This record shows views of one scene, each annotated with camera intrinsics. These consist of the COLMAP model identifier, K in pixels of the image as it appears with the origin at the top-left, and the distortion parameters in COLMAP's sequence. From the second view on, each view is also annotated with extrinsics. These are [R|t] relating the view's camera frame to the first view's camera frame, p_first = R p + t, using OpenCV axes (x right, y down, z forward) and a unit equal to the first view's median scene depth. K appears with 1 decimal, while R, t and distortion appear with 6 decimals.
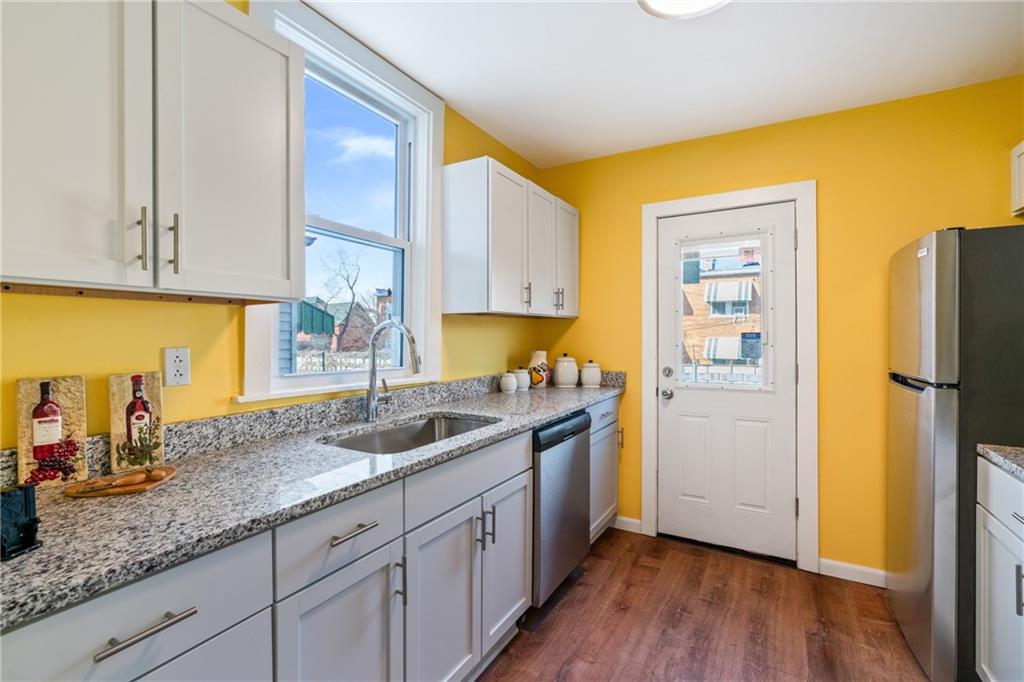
lens RADIAL K [[455.0, 0, 511.6], [0, 455.0, 336.3], [0, 0, 1]] dist [-0.011727, 0.006197]
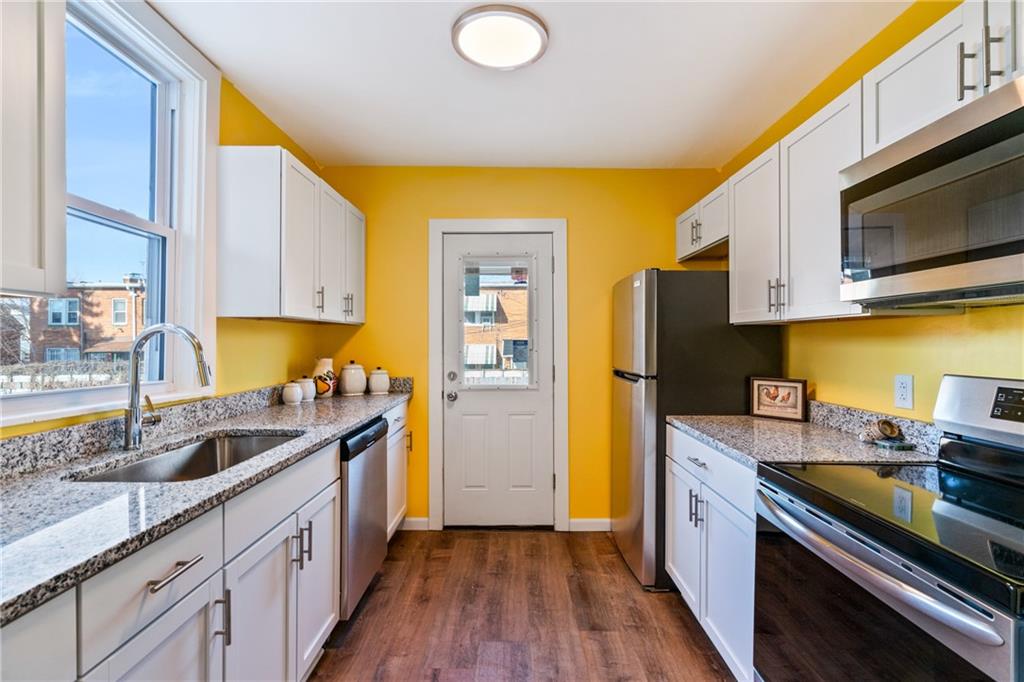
lens RADIAL K [[462.3, 0, 512.0], [0, 462.3, 341.0], [0, 0, 1]] dist [-0.013042, 0.006052]
pose [[0.863769, 0.002183, 0.503883, -0.120149], [0.000462, 0.999987, -0.005124, 0.000644], [-0.503888, 0.004658, 0.863757, -0.035988]]
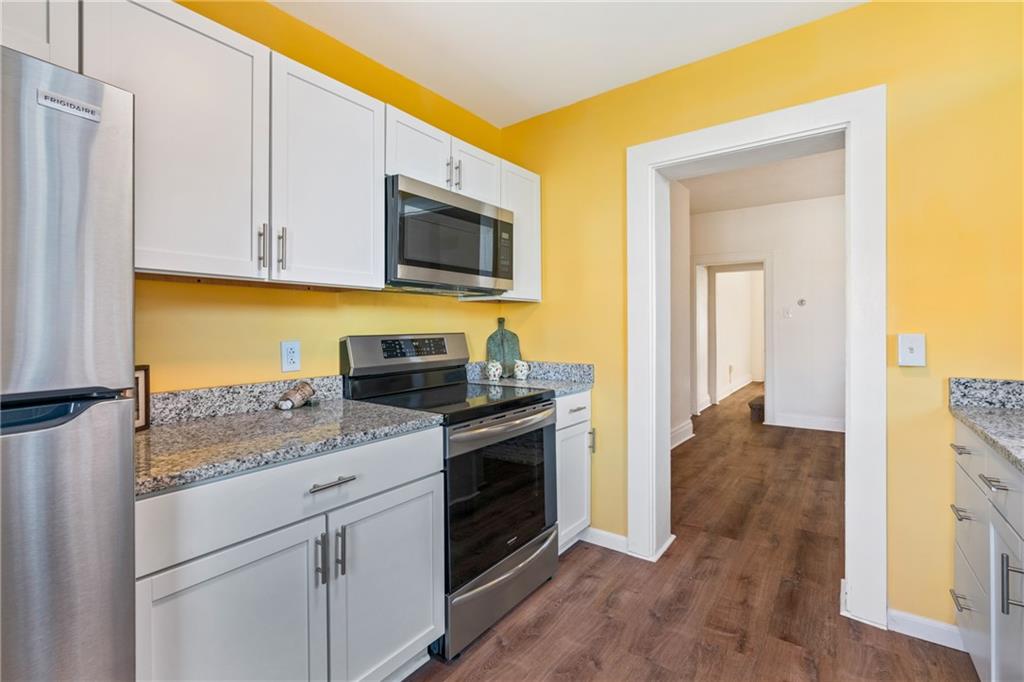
lens RADIAL K [[467.4, 0, 523.1], [0, 467.4, 323.8], [0, 0, 1]] dist [-0.001626, 0.000409]
pose [[-0.997166, 0.004637, 0.075091, 0.335750], [0.004516, 0.999988, -0.001779, 0.025173], [-0.075098, -0.001435, -0.997175, 1.116549]]
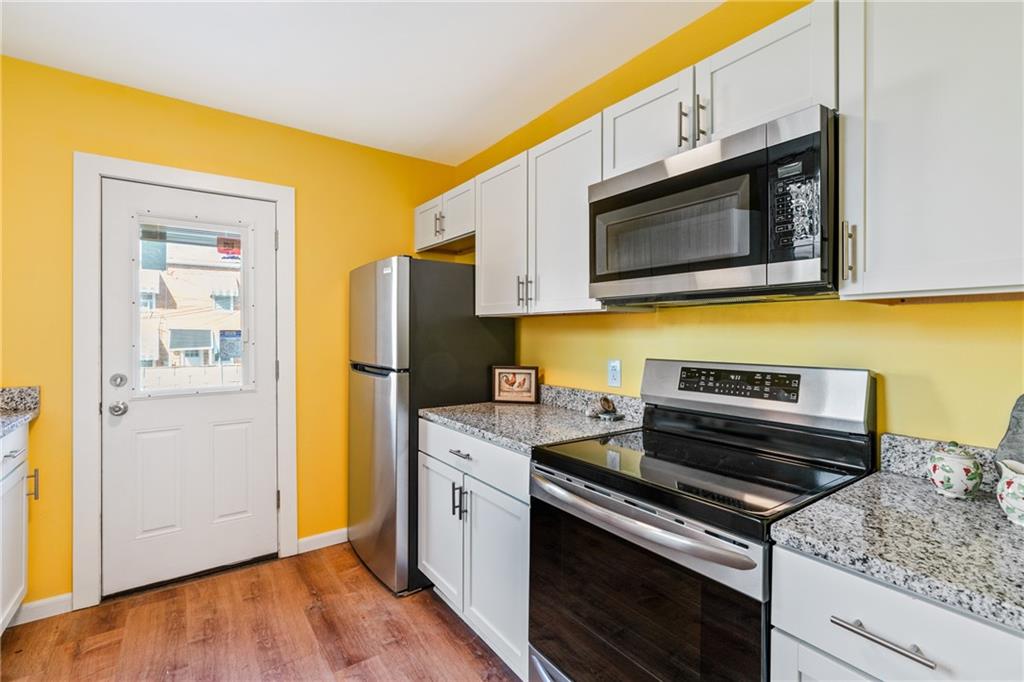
lens RADIAL K [[460.6, 0, 510.5], [0, 460.6, 332.8], [0, 0, 1]] dist [-0.012915, 0.007237]
pose [[0.402042, 0.002210, 0.915619, -0.132896], [0.000024, 0.999997, -0.002424, -0.000353], [-0.915621, 0.000996, 0.402040, 0.108259]]
